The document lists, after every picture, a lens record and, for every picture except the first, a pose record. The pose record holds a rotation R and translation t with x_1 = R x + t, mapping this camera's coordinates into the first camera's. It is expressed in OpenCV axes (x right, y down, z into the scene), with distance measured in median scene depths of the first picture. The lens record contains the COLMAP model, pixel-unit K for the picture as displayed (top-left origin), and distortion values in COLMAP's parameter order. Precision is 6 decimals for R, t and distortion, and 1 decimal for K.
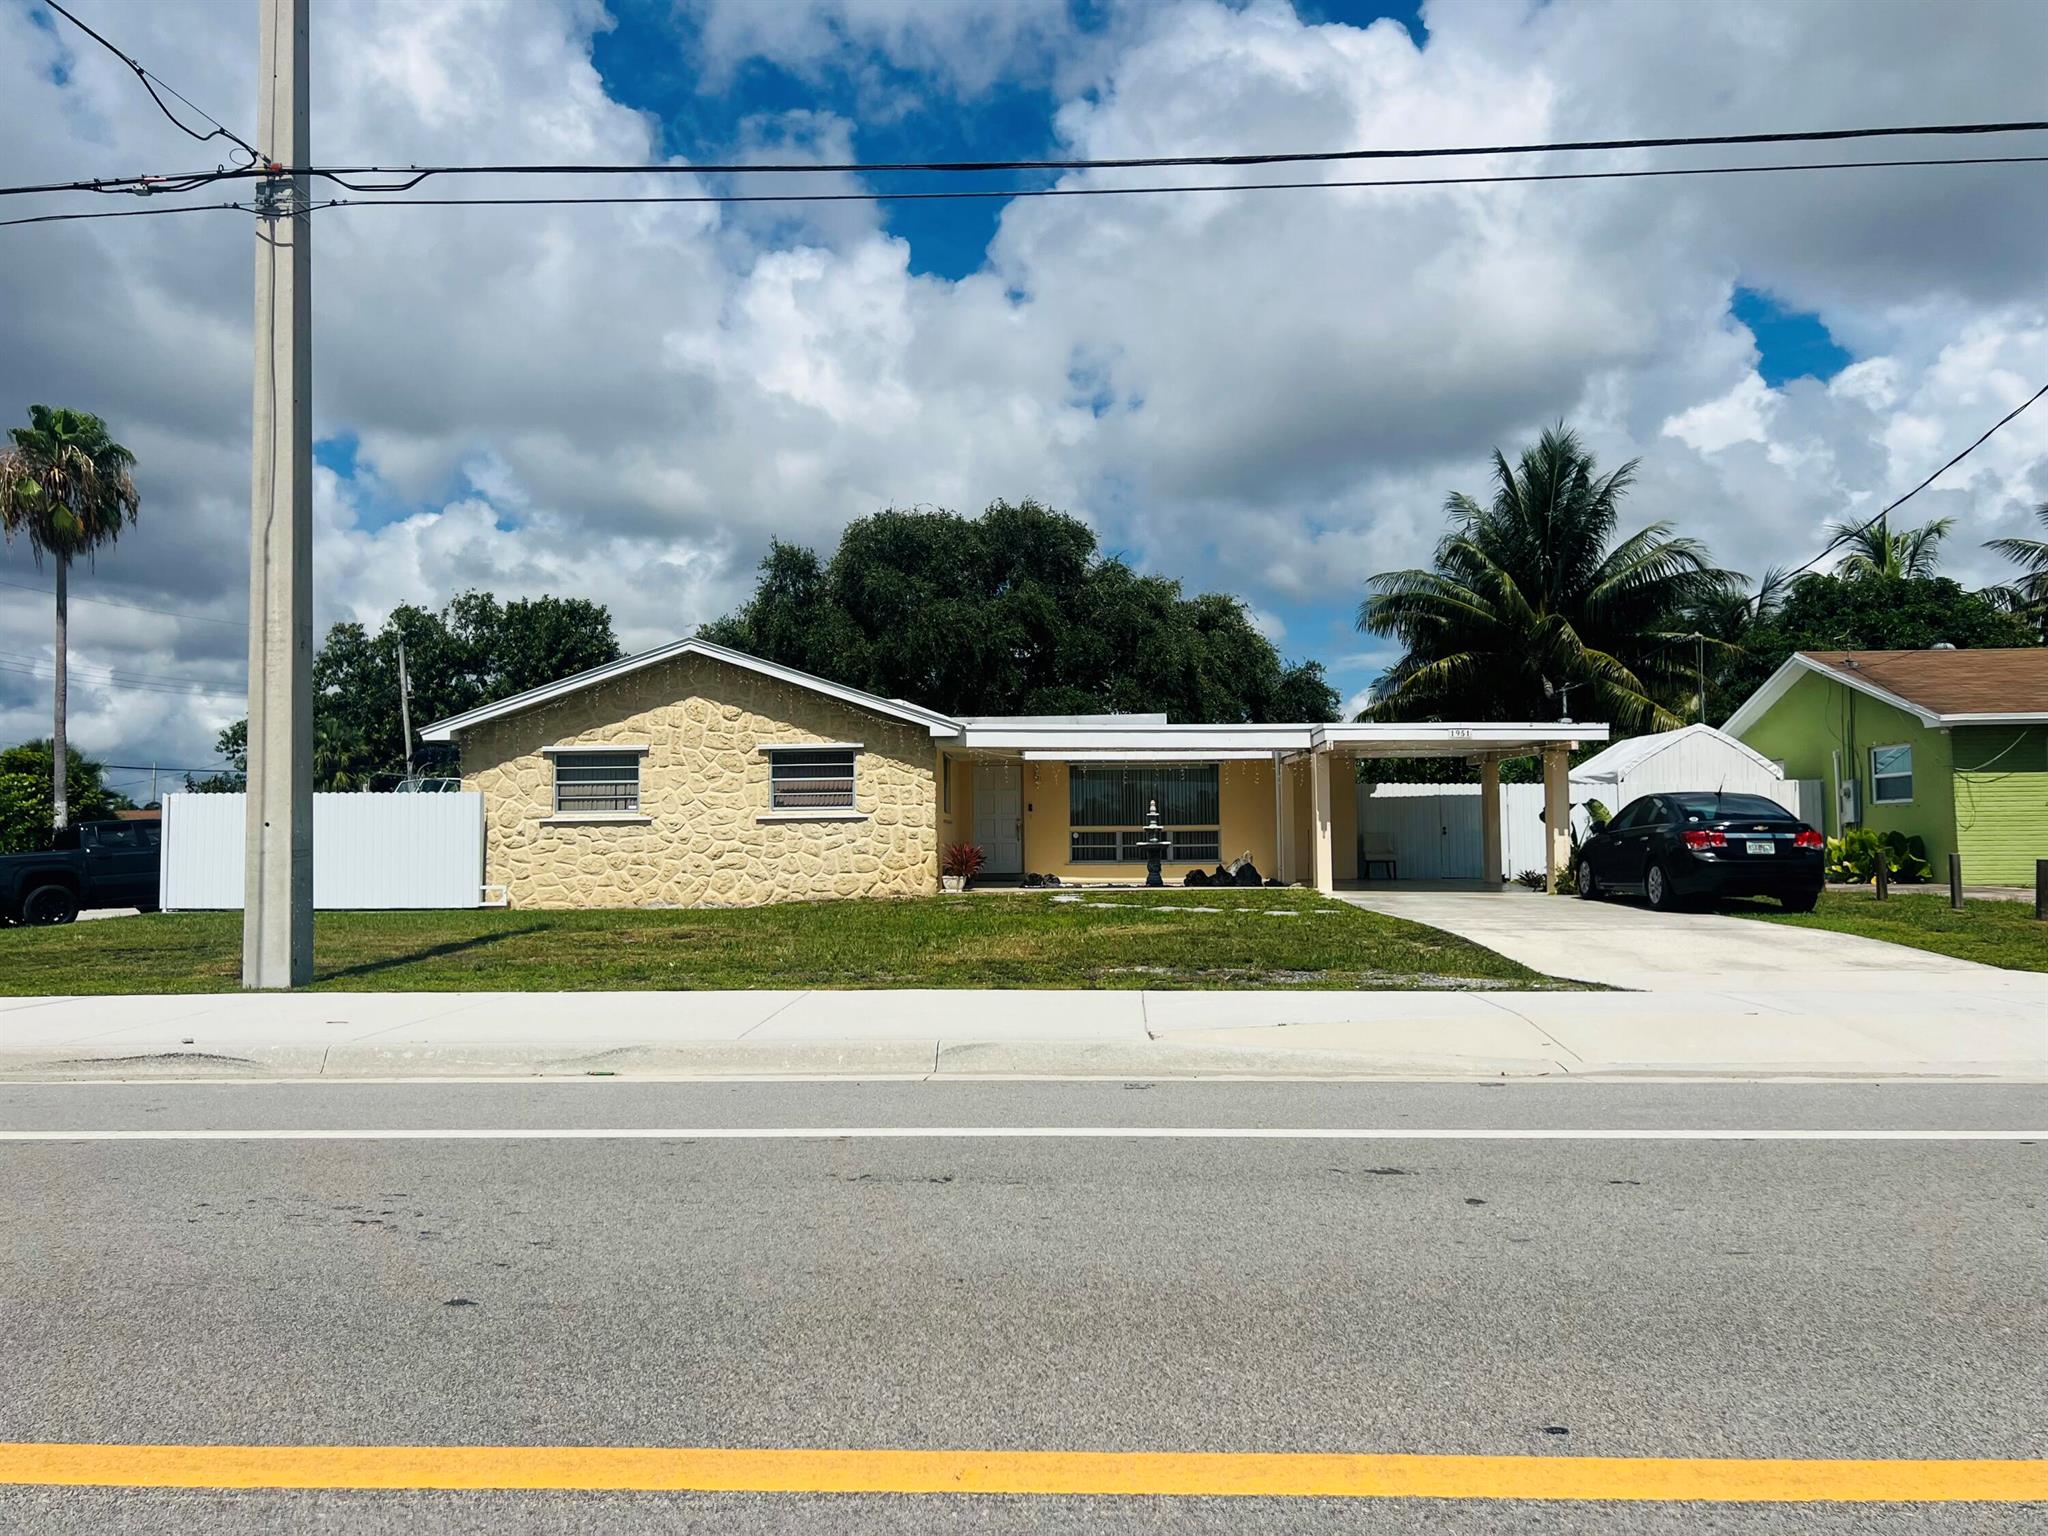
lens RADIAL K [[1563.7, 0, 1024.0], [0, 1563.7, 768.0], [0, 0, 1]] dist [0.153742, -0.240815]
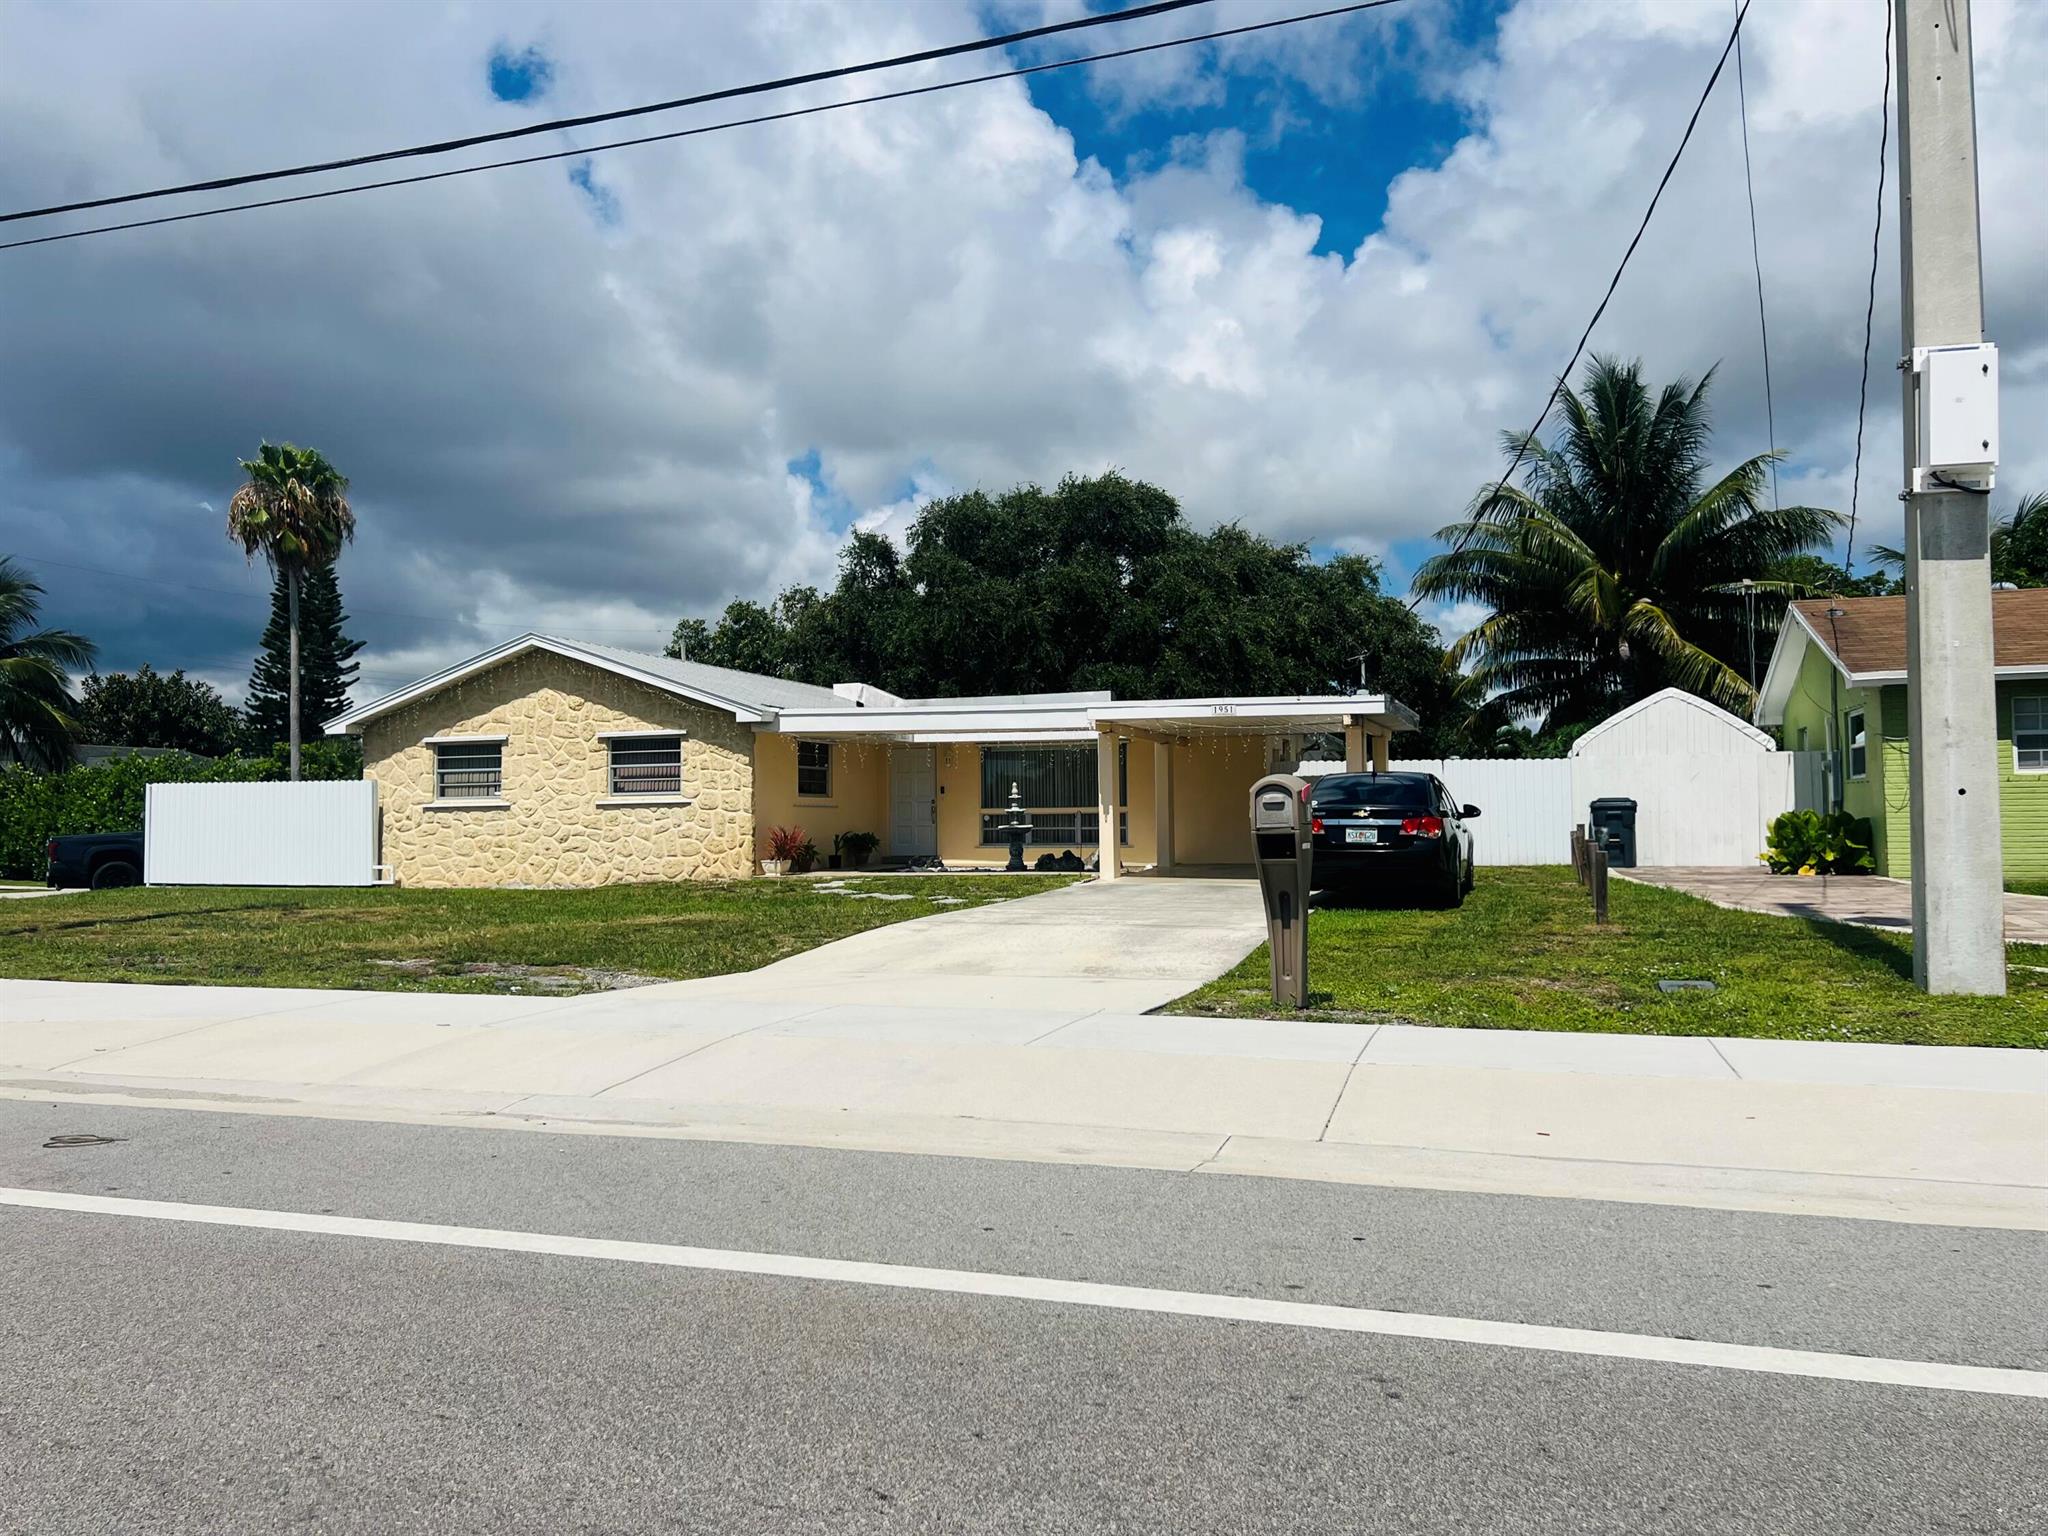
lens RADIAL K [[1563.7, 0, 1024.0], [0, 1563.7, 768.0], [0, 0, 1]] dist [0.153742, -0.240815]
pose [[0.955845, -0.010253, -0.293694, 0.408558], [0.015305, 0.999772, 0.014908, -0.002873], [0.293474, -0.018745, 0.955783, 0.080178]]
